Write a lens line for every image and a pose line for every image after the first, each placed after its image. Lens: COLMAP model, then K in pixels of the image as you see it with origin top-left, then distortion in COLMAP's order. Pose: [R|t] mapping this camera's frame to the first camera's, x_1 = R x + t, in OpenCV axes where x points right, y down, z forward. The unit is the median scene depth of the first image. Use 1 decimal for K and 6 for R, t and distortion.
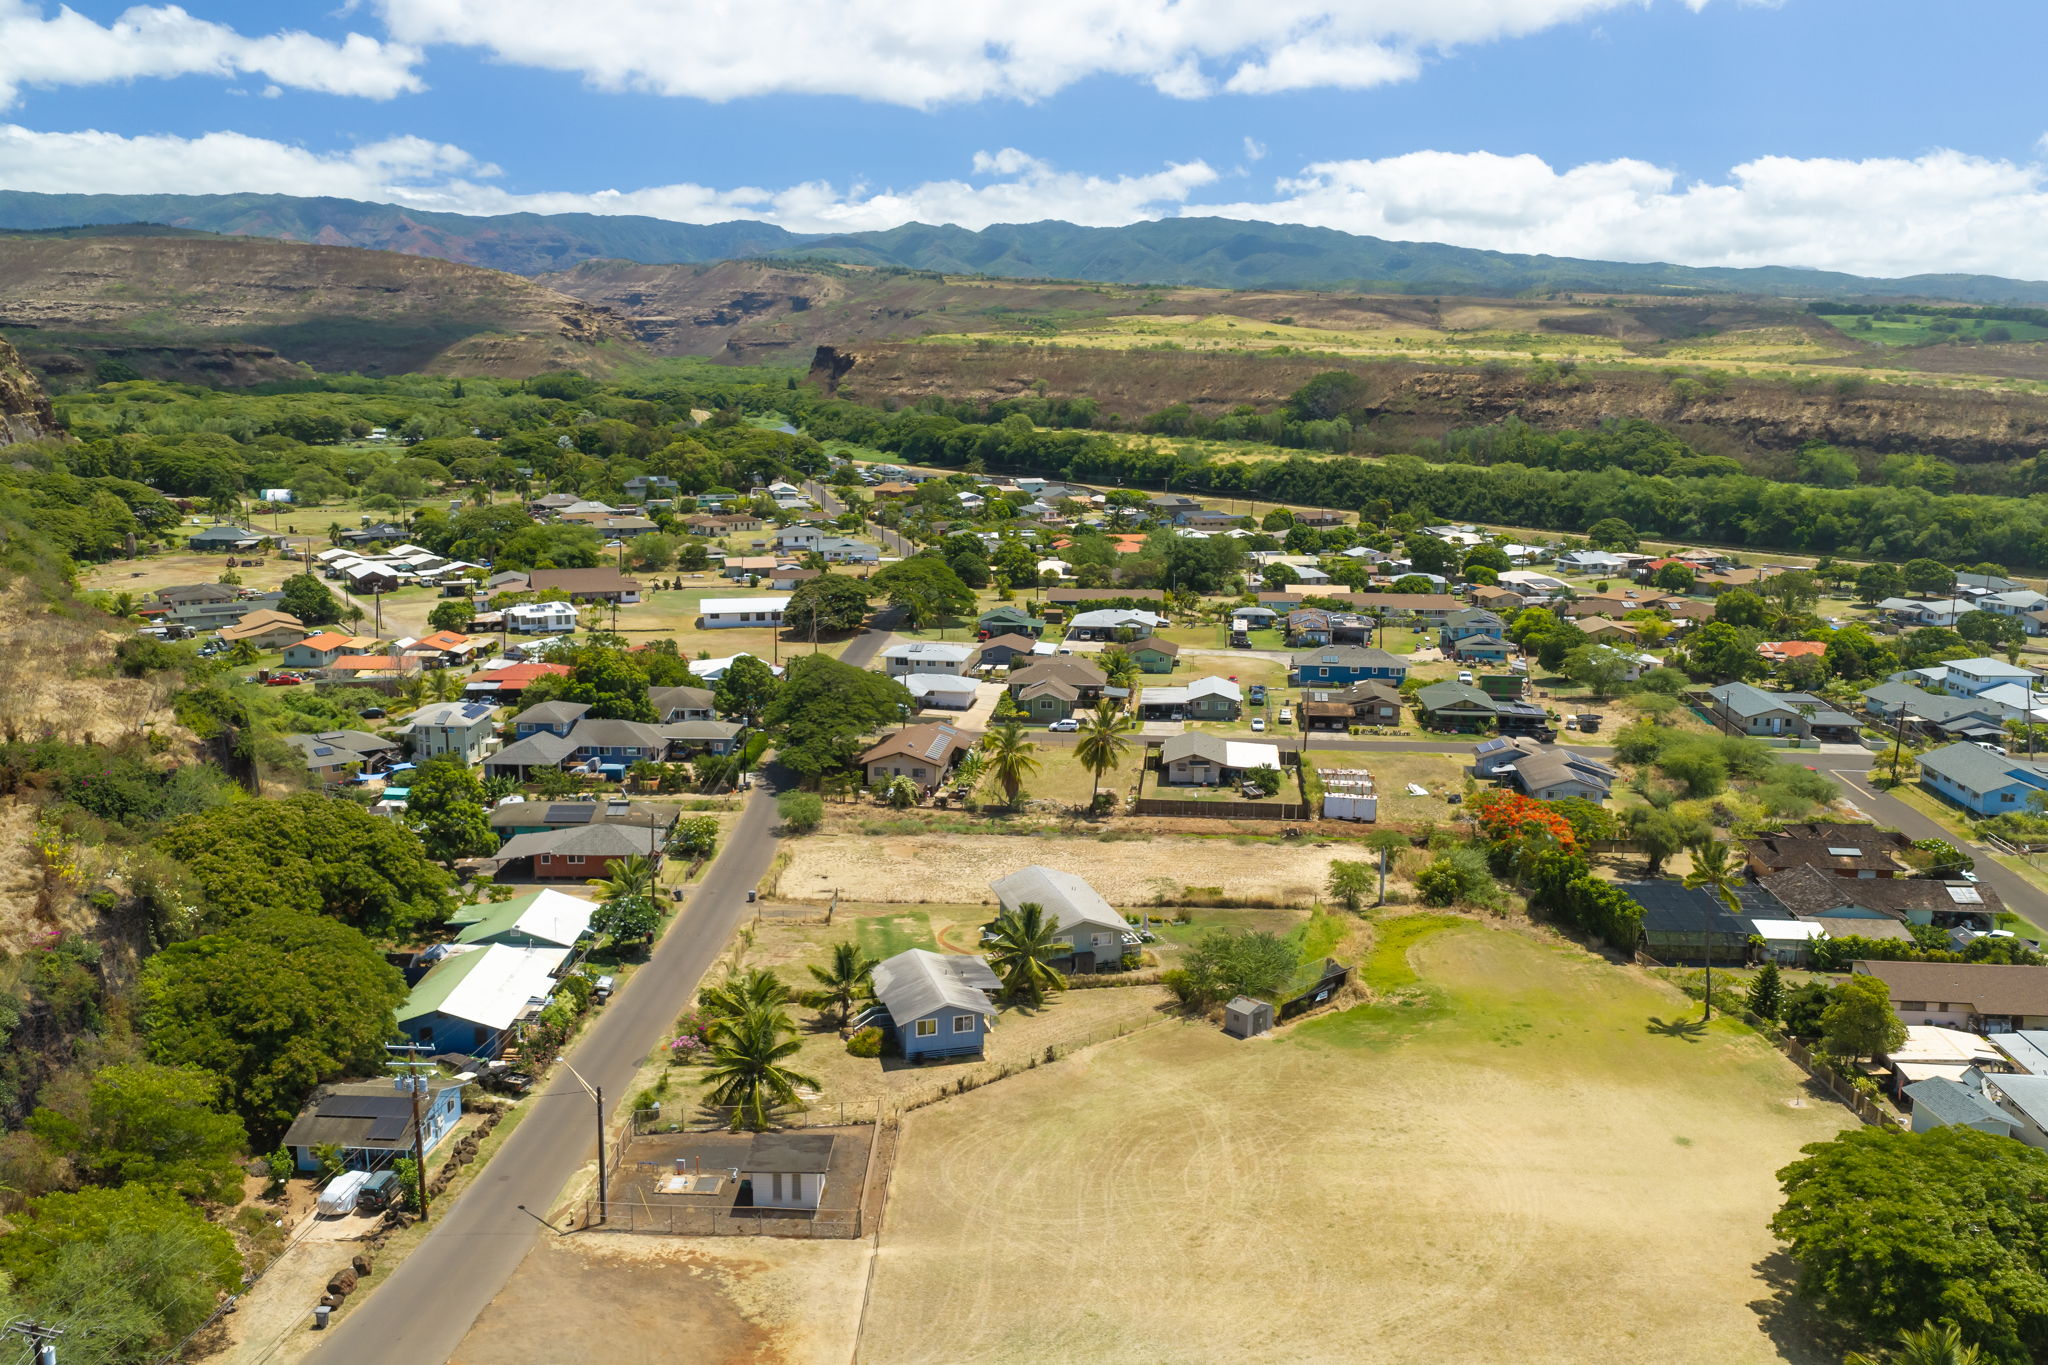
lens RADIAL K [[1694.8, 0, 1023.0], [0, 1694.8, 691.4], [0, 0, 1]] dist [0.030194, -0.059641]
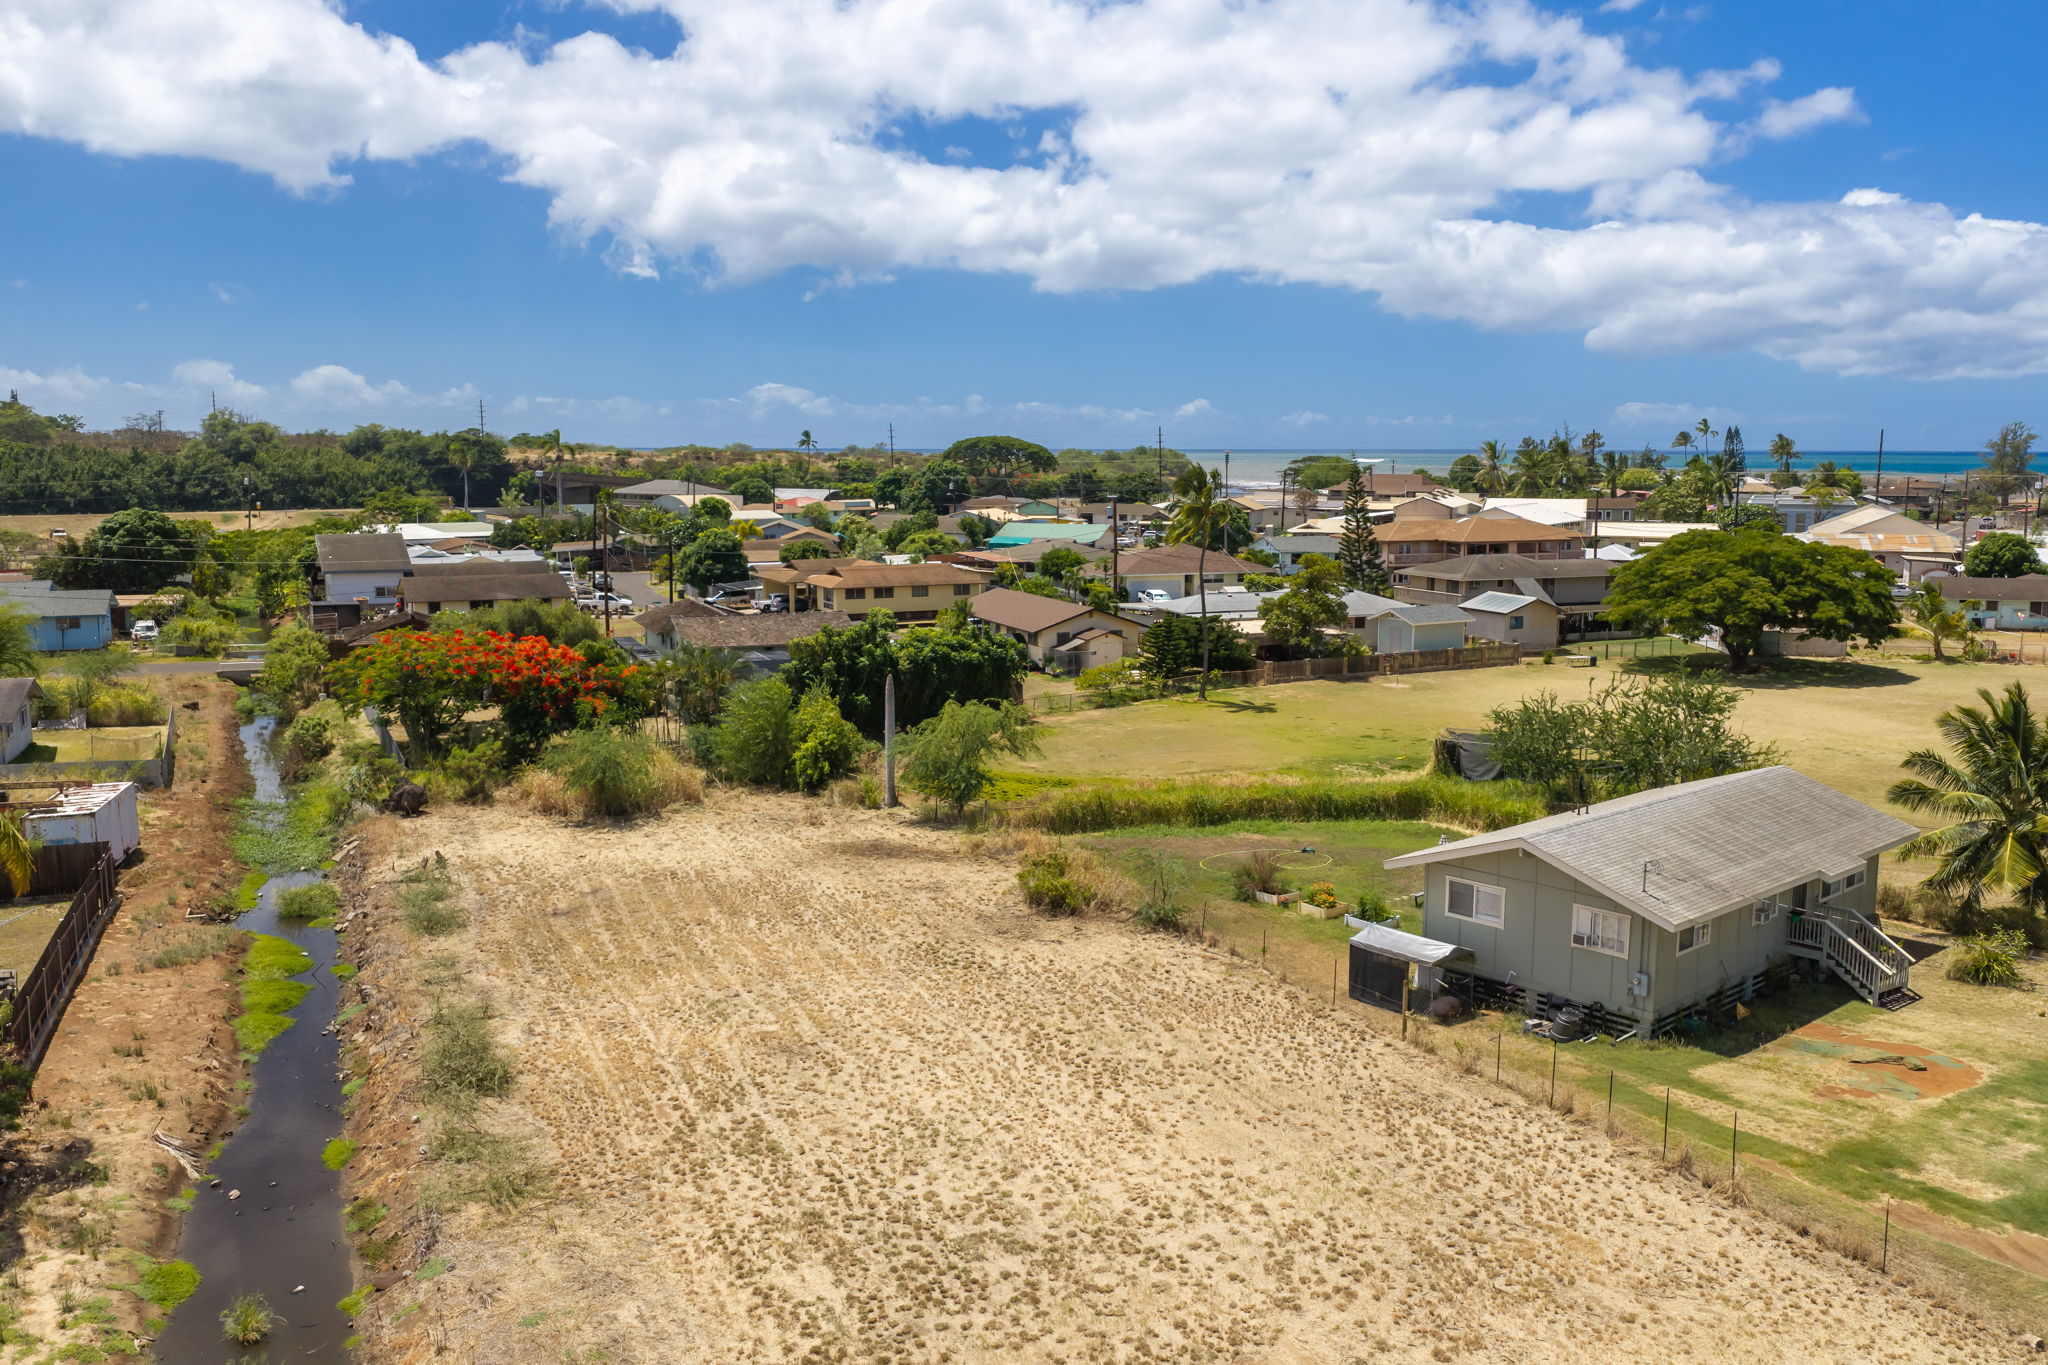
lens RADIAL K [[1697.7, 0, 1025.0], [0, 1697.7, 687.6], [0, 0, 1]] dist [0.024341, -0.050557]
pose [[-0.455587, -0.130799, 0.880529, -0.146091], [0.167663, 0.958835, 0.229181, -0.002201], [-0.874259, 0.252044, -0.414903, 0.839117]]
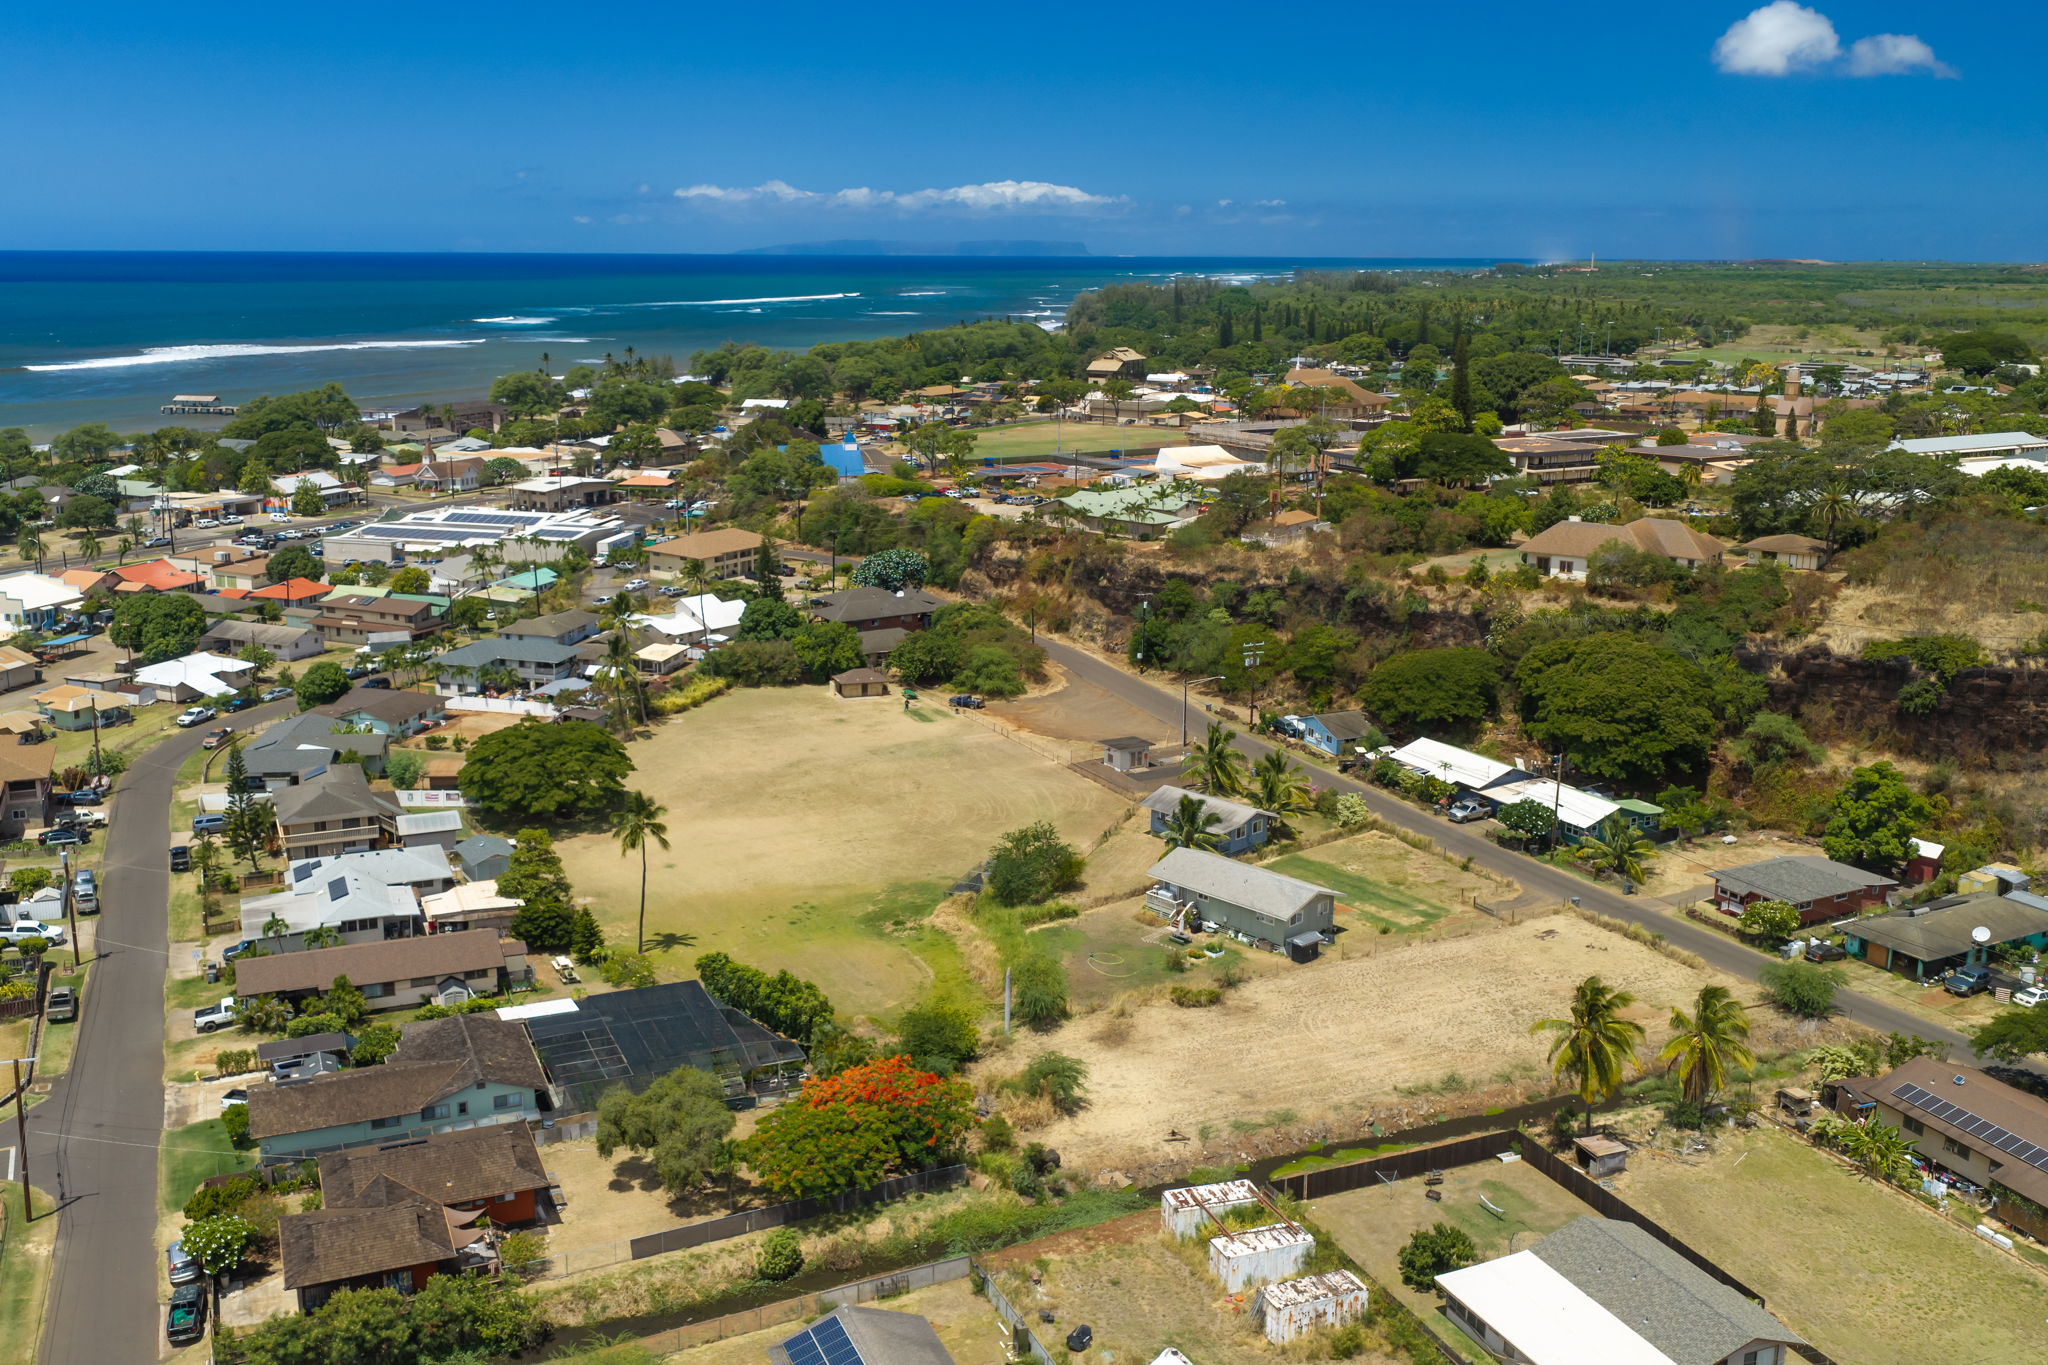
lens RADIAL K [[1827.7, 0, 936.4], [0, 1827.7, 640.6], [0, 0, 1]] dist [0.005343, -0.019404]
pose [[-0.890357, 0.083022, -0.447629, 0.447315], [-0.099615, 0.923879, 0.369492, -0.266115], [0.444231, 0.373571, -0.814312, 1.183164]]
